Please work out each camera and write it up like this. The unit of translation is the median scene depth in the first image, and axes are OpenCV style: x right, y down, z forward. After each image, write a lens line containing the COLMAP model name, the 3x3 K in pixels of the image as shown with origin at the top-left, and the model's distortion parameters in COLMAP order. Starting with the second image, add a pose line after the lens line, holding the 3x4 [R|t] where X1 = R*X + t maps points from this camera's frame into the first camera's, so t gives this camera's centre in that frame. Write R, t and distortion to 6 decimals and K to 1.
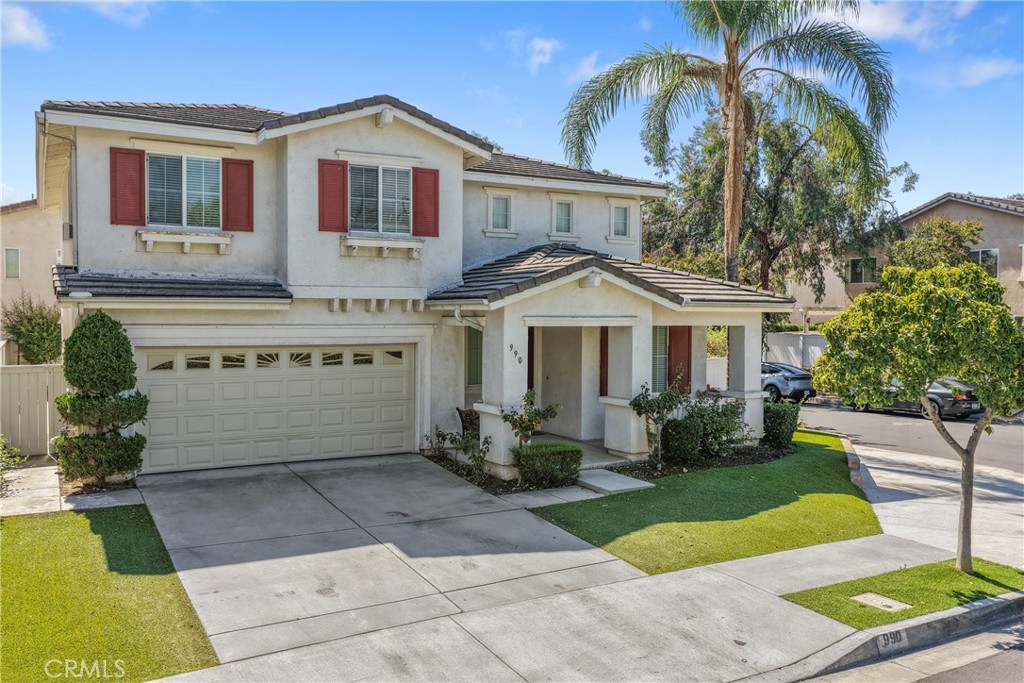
lens RADIAL K [[844.0, 0, 518.0], [0, 844.0, 344.5], [0, 0, 1]] dist [-0.032166, 0.070439]
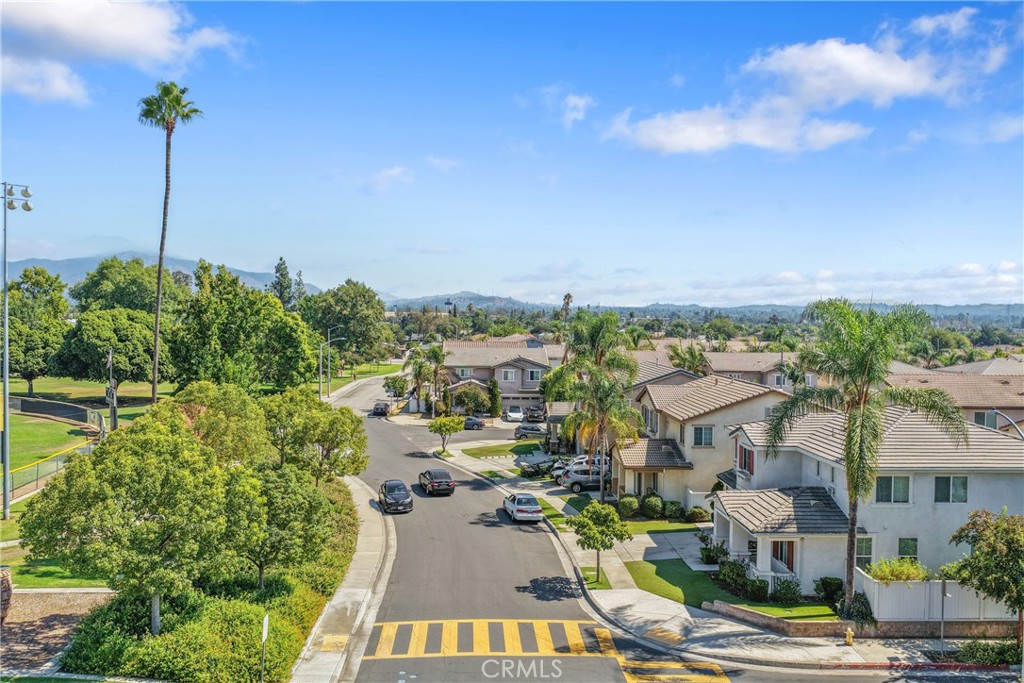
lens RADIAL K [[844.0, 0, 518.0], [0, 844.0, 344.5], [0, 0, 1]] dist [-0.032166, 0.070439]
pose [[-0.451675, 0.017762, -0.892006, 2.889685], [-0.045171, 0.998064, 0.042747, -0.679990], [0.891039, 0.059601, -0.449998, 1.639832]]
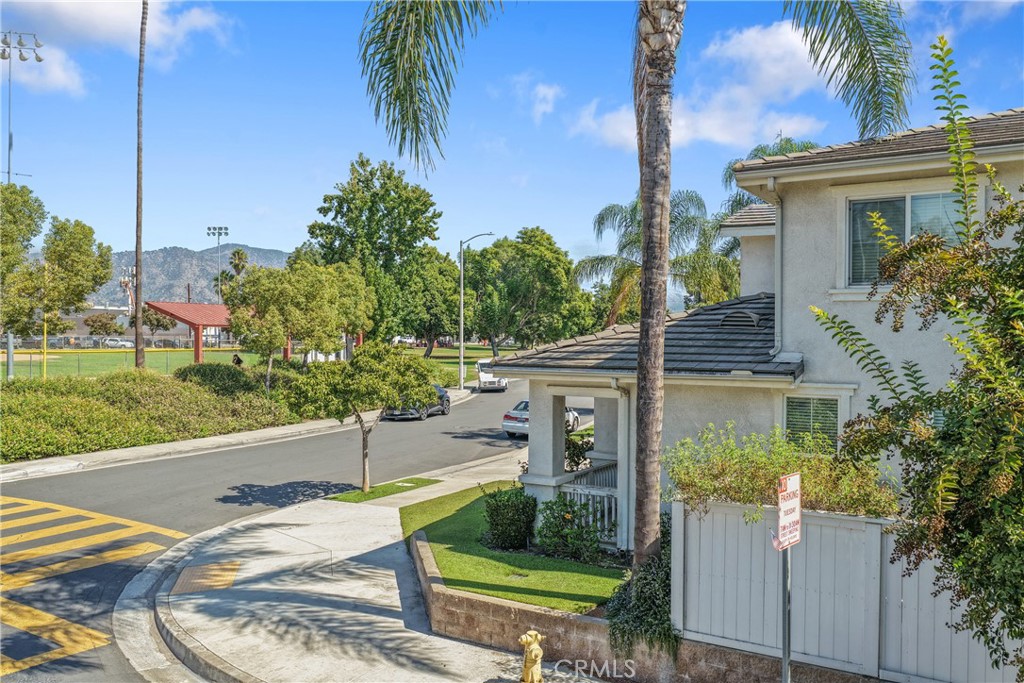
lens RADIAL K [[844.0, 0, 518.0], [0, 844.0, 344.5], [0, 0, 1]] dist [-0.032166, 0.070439]
pose [[-0.873309, -0.009163, -0.487080, 0.823733], [-0.031681, 0.998775, 0.038014, -0.112218], [0.486135, 0.048629, -0.872530, 2.006060]]
